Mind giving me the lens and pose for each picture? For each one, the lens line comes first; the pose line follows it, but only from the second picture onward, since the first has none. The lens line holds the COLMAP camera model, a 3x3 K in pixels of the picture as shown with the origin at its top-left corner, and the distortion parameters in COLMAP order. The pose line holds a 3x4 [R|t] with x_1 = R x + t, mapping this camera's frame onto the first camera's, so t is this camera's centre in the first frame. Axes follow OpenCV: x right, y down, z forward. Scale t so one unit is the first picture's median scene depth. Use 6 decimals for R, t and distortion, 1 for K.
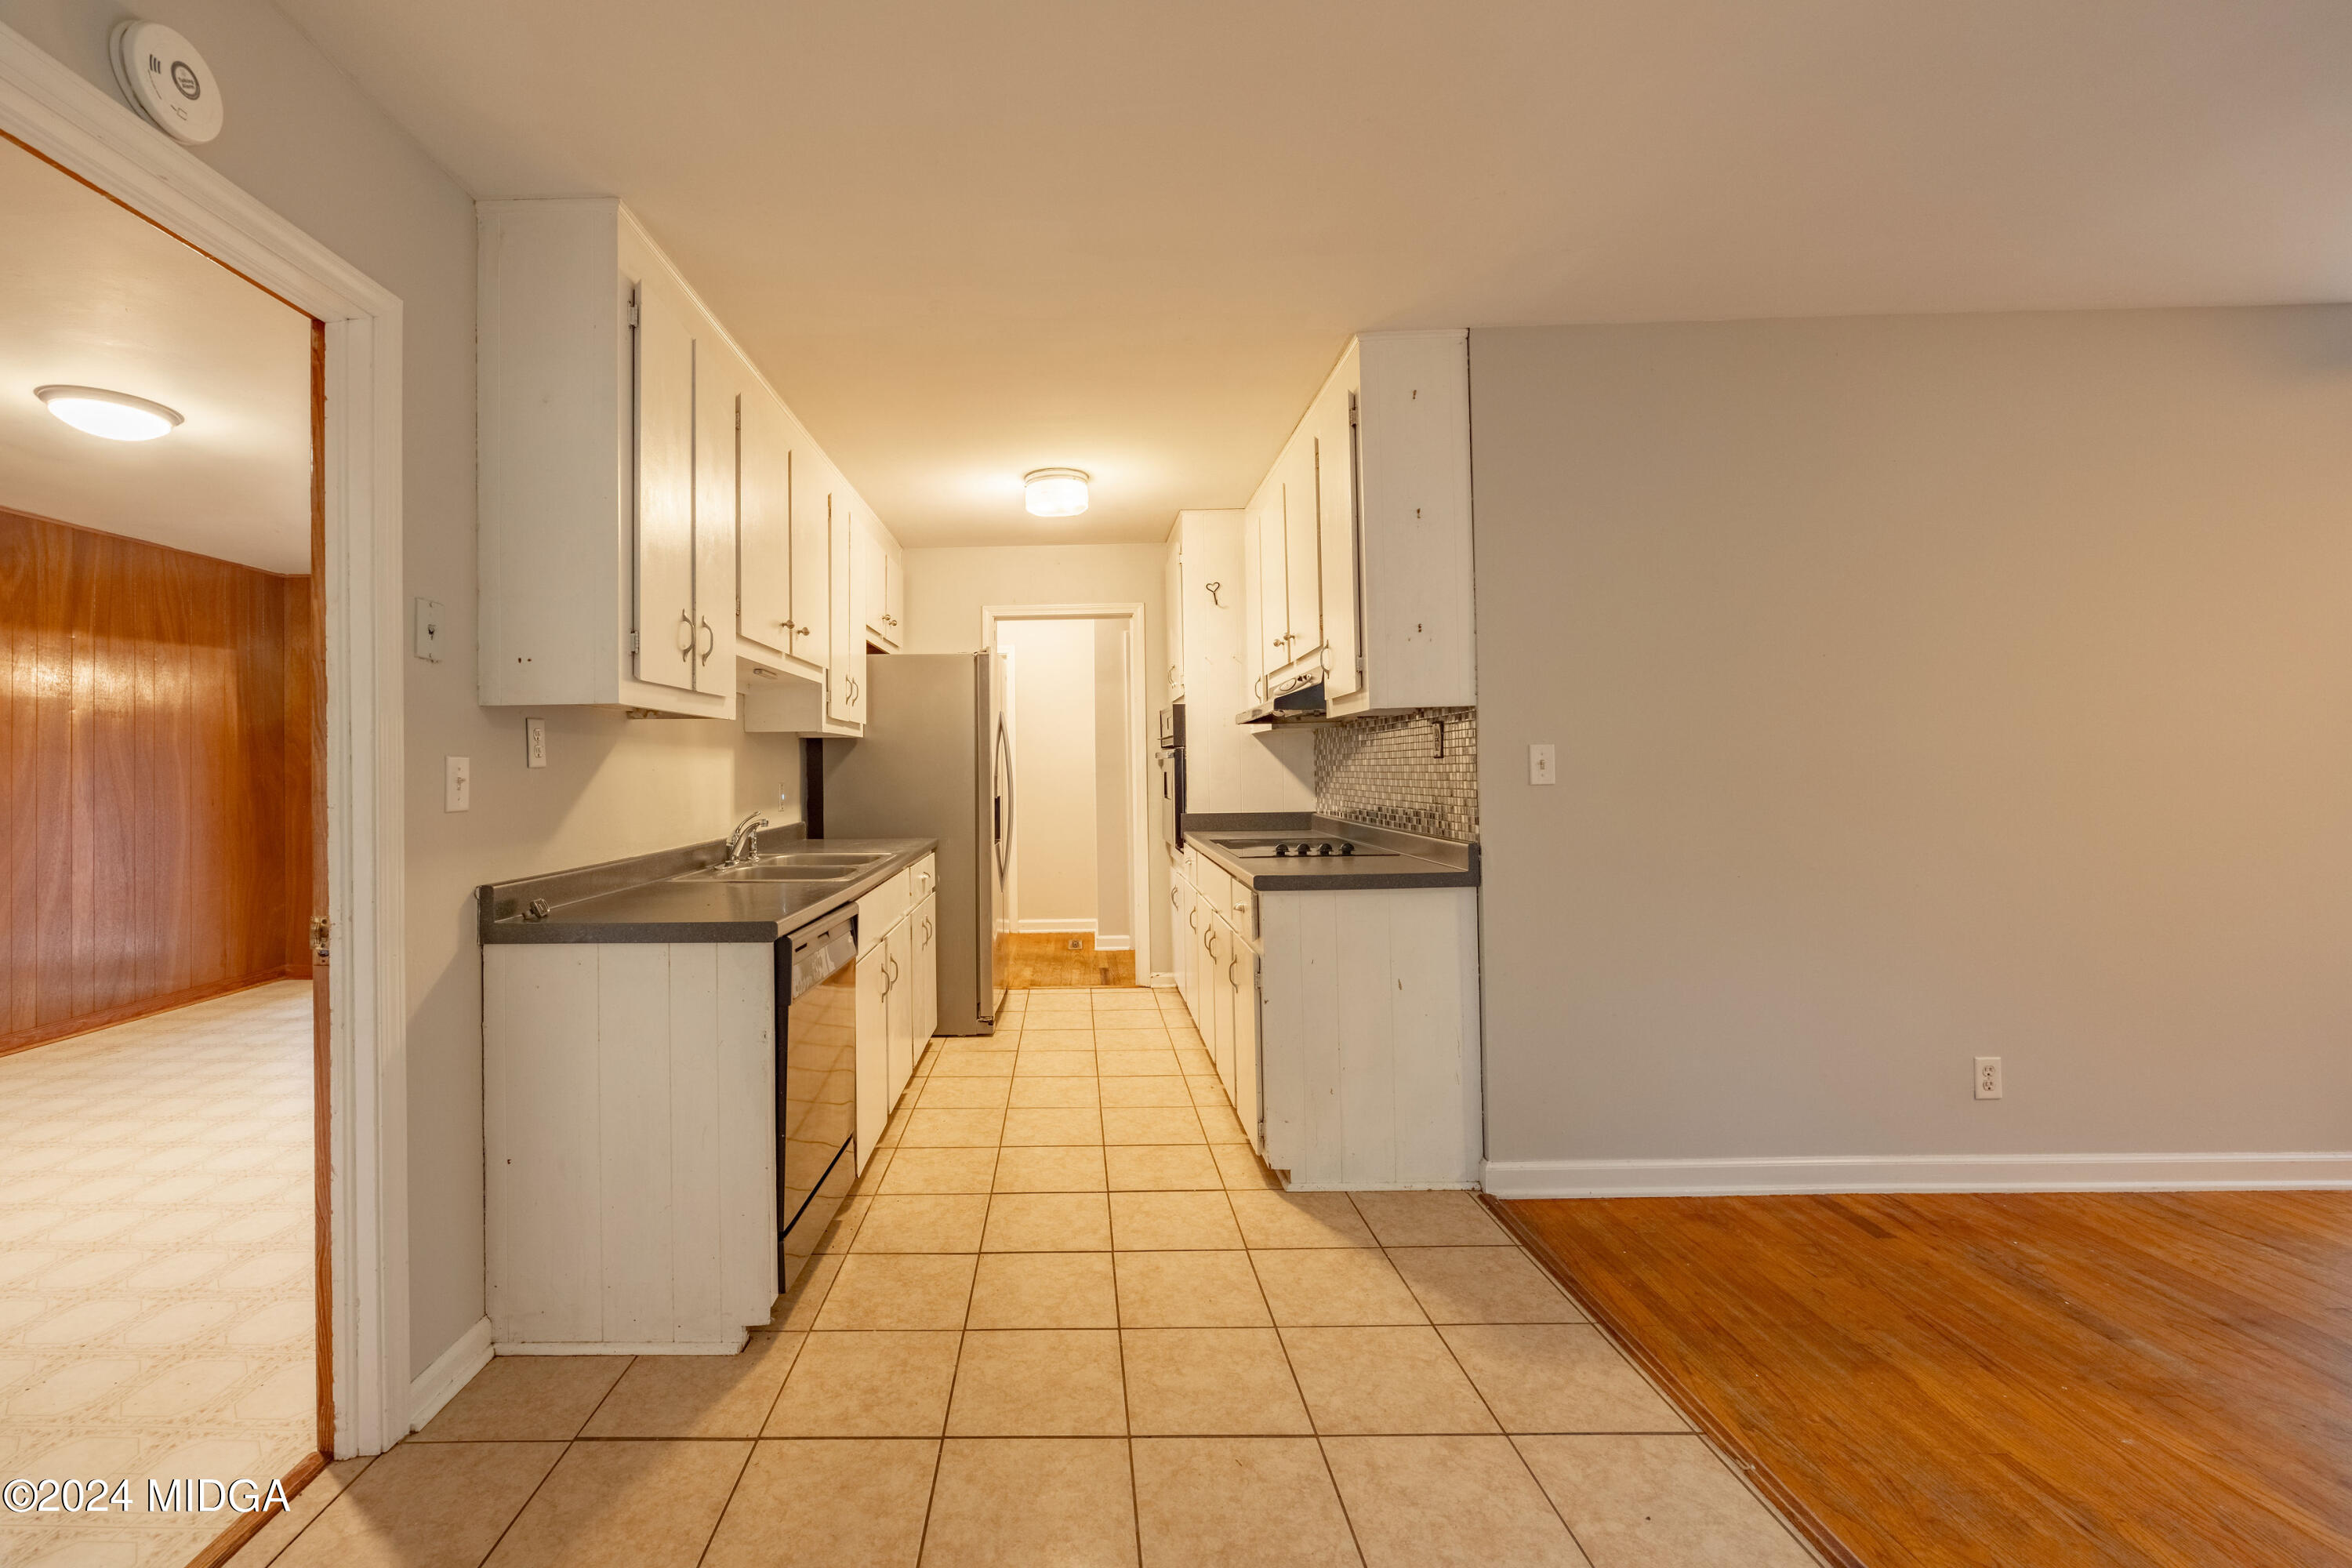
lens RADIAL K [[937.7, 0, 1049.9], [0, 937.7, 756.5], [0, 0, 1]] dist [-0.003370, 0.000162]
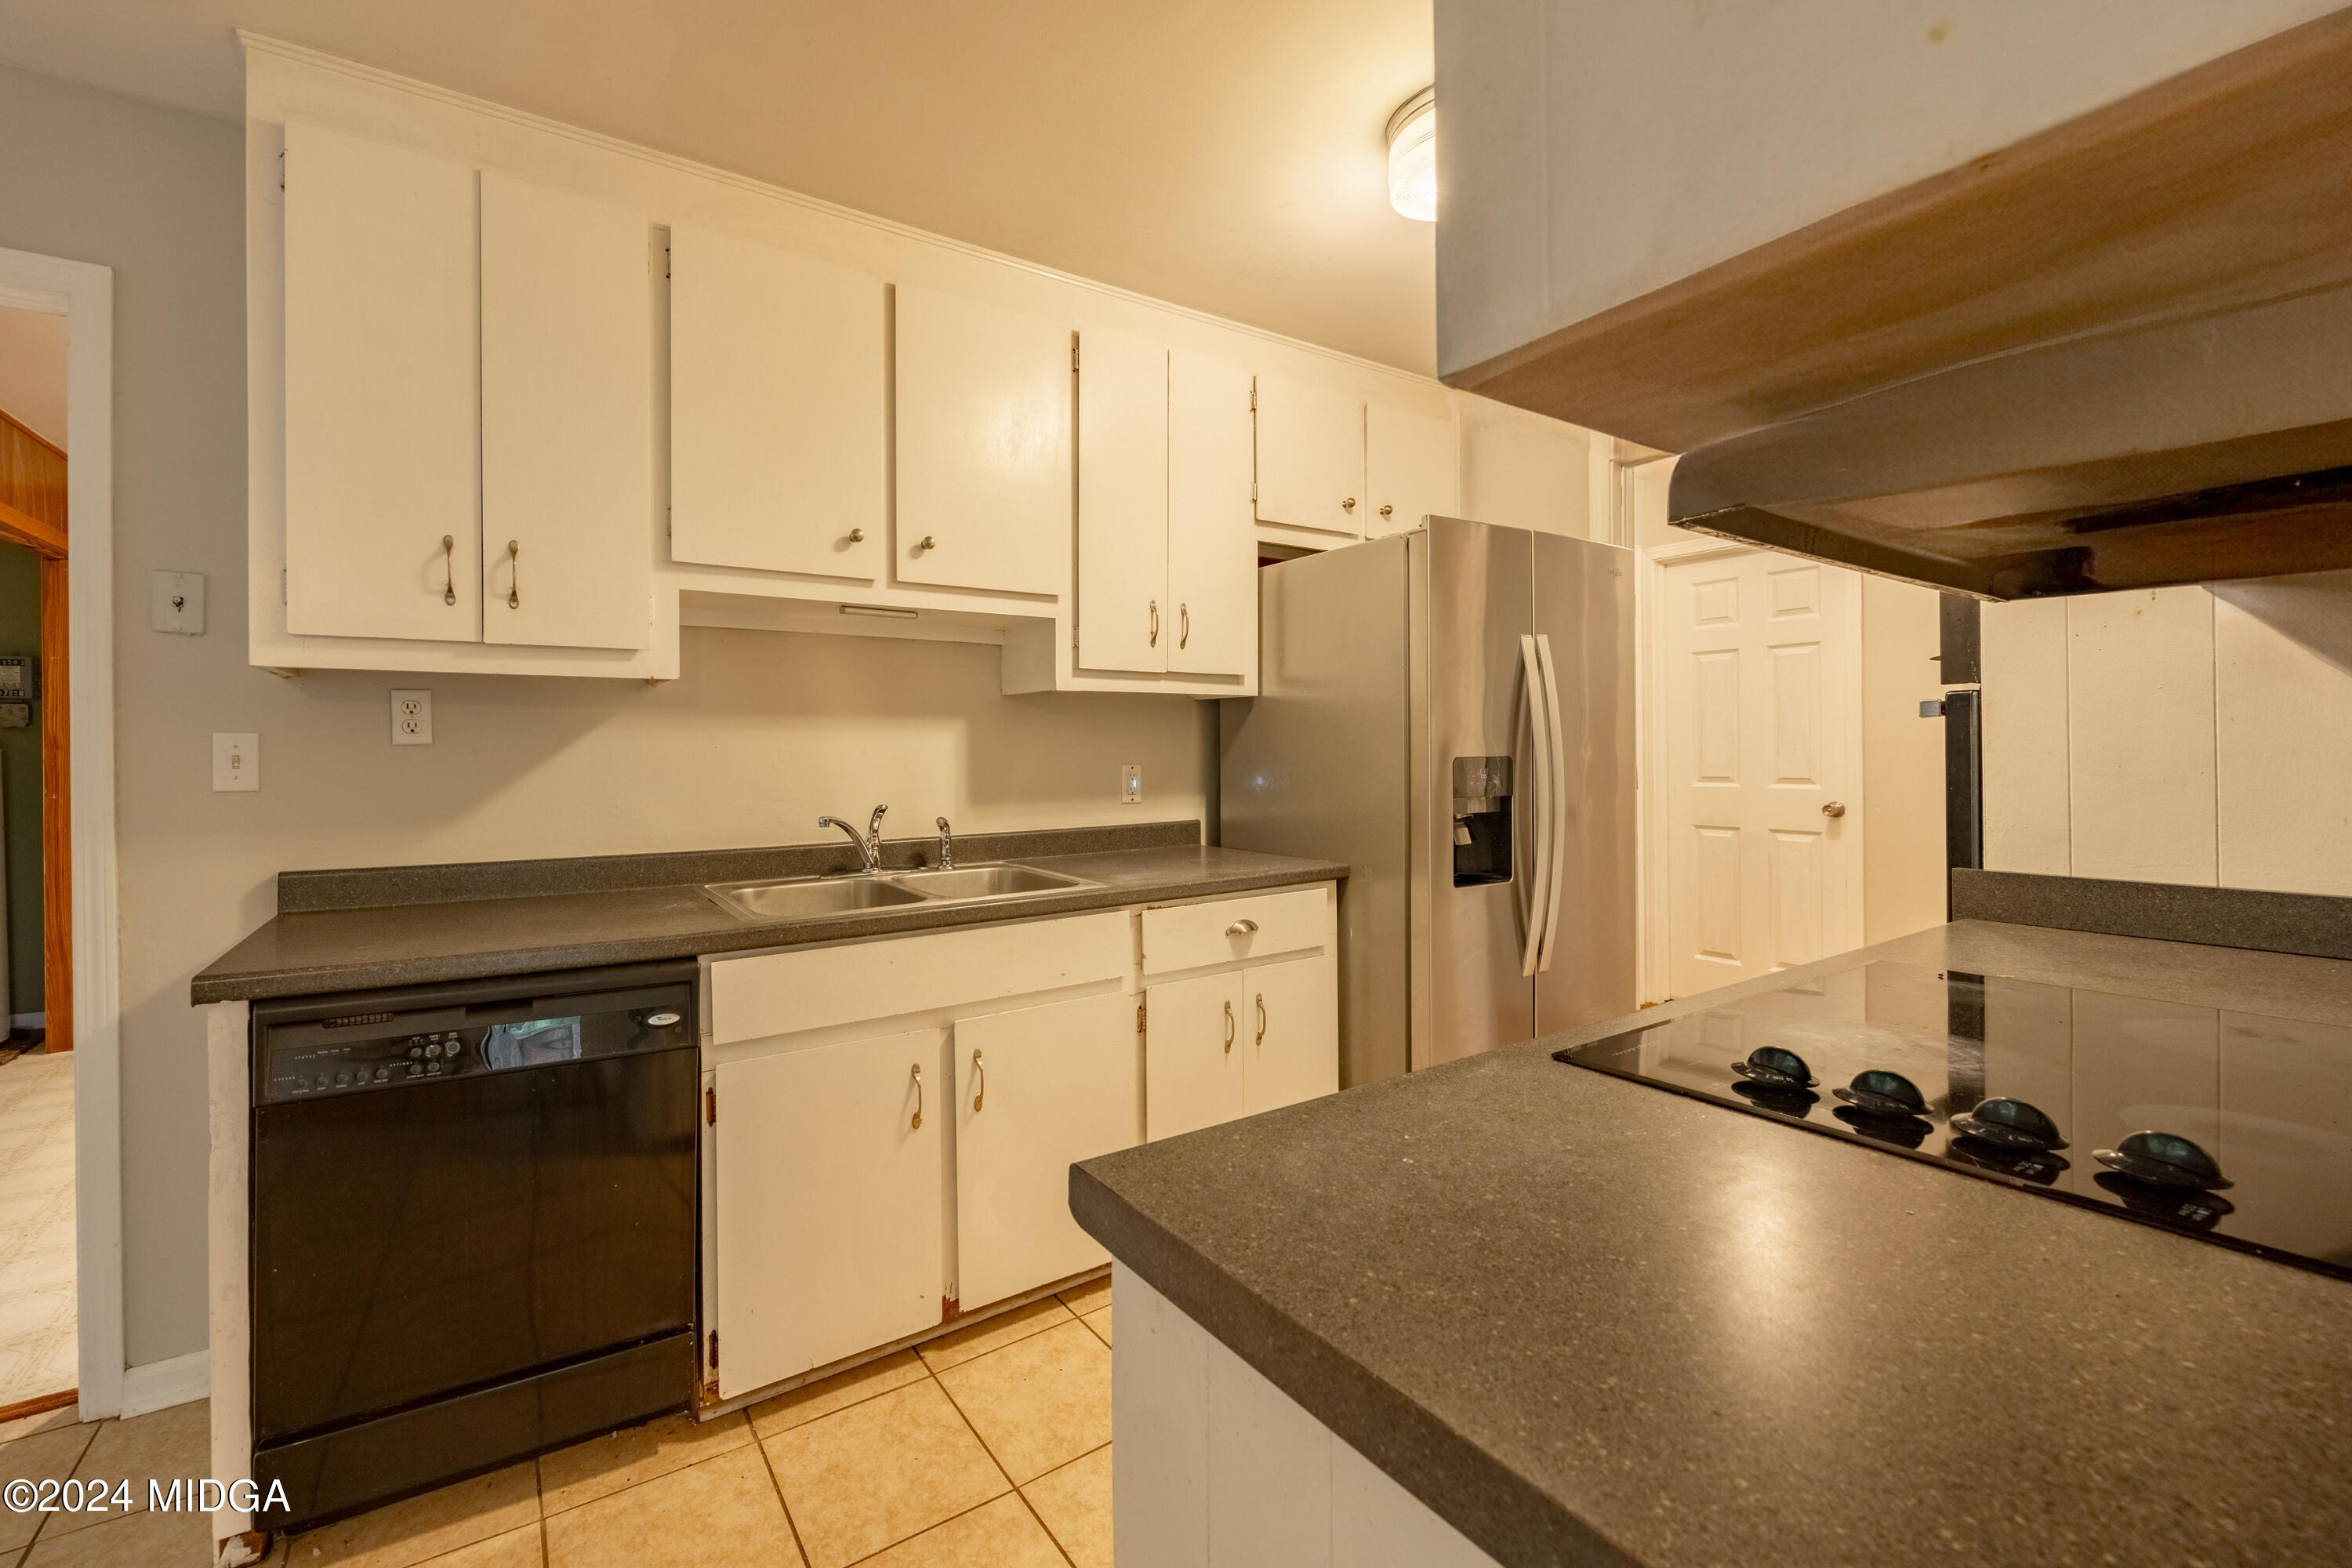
lens RADIAL K [[937.7, 0, 1049.9], [0, 937.7, 756.5], [0, 0, 1]] dist [-0.003370, 0.000162]
pose [[0.536490, 0.007065, -0.843877, 0.484829], [0.014285, 0.999746, 0.017452, 0.014831], [0.843786, -0.021418, 0.536253, 0.954392]]
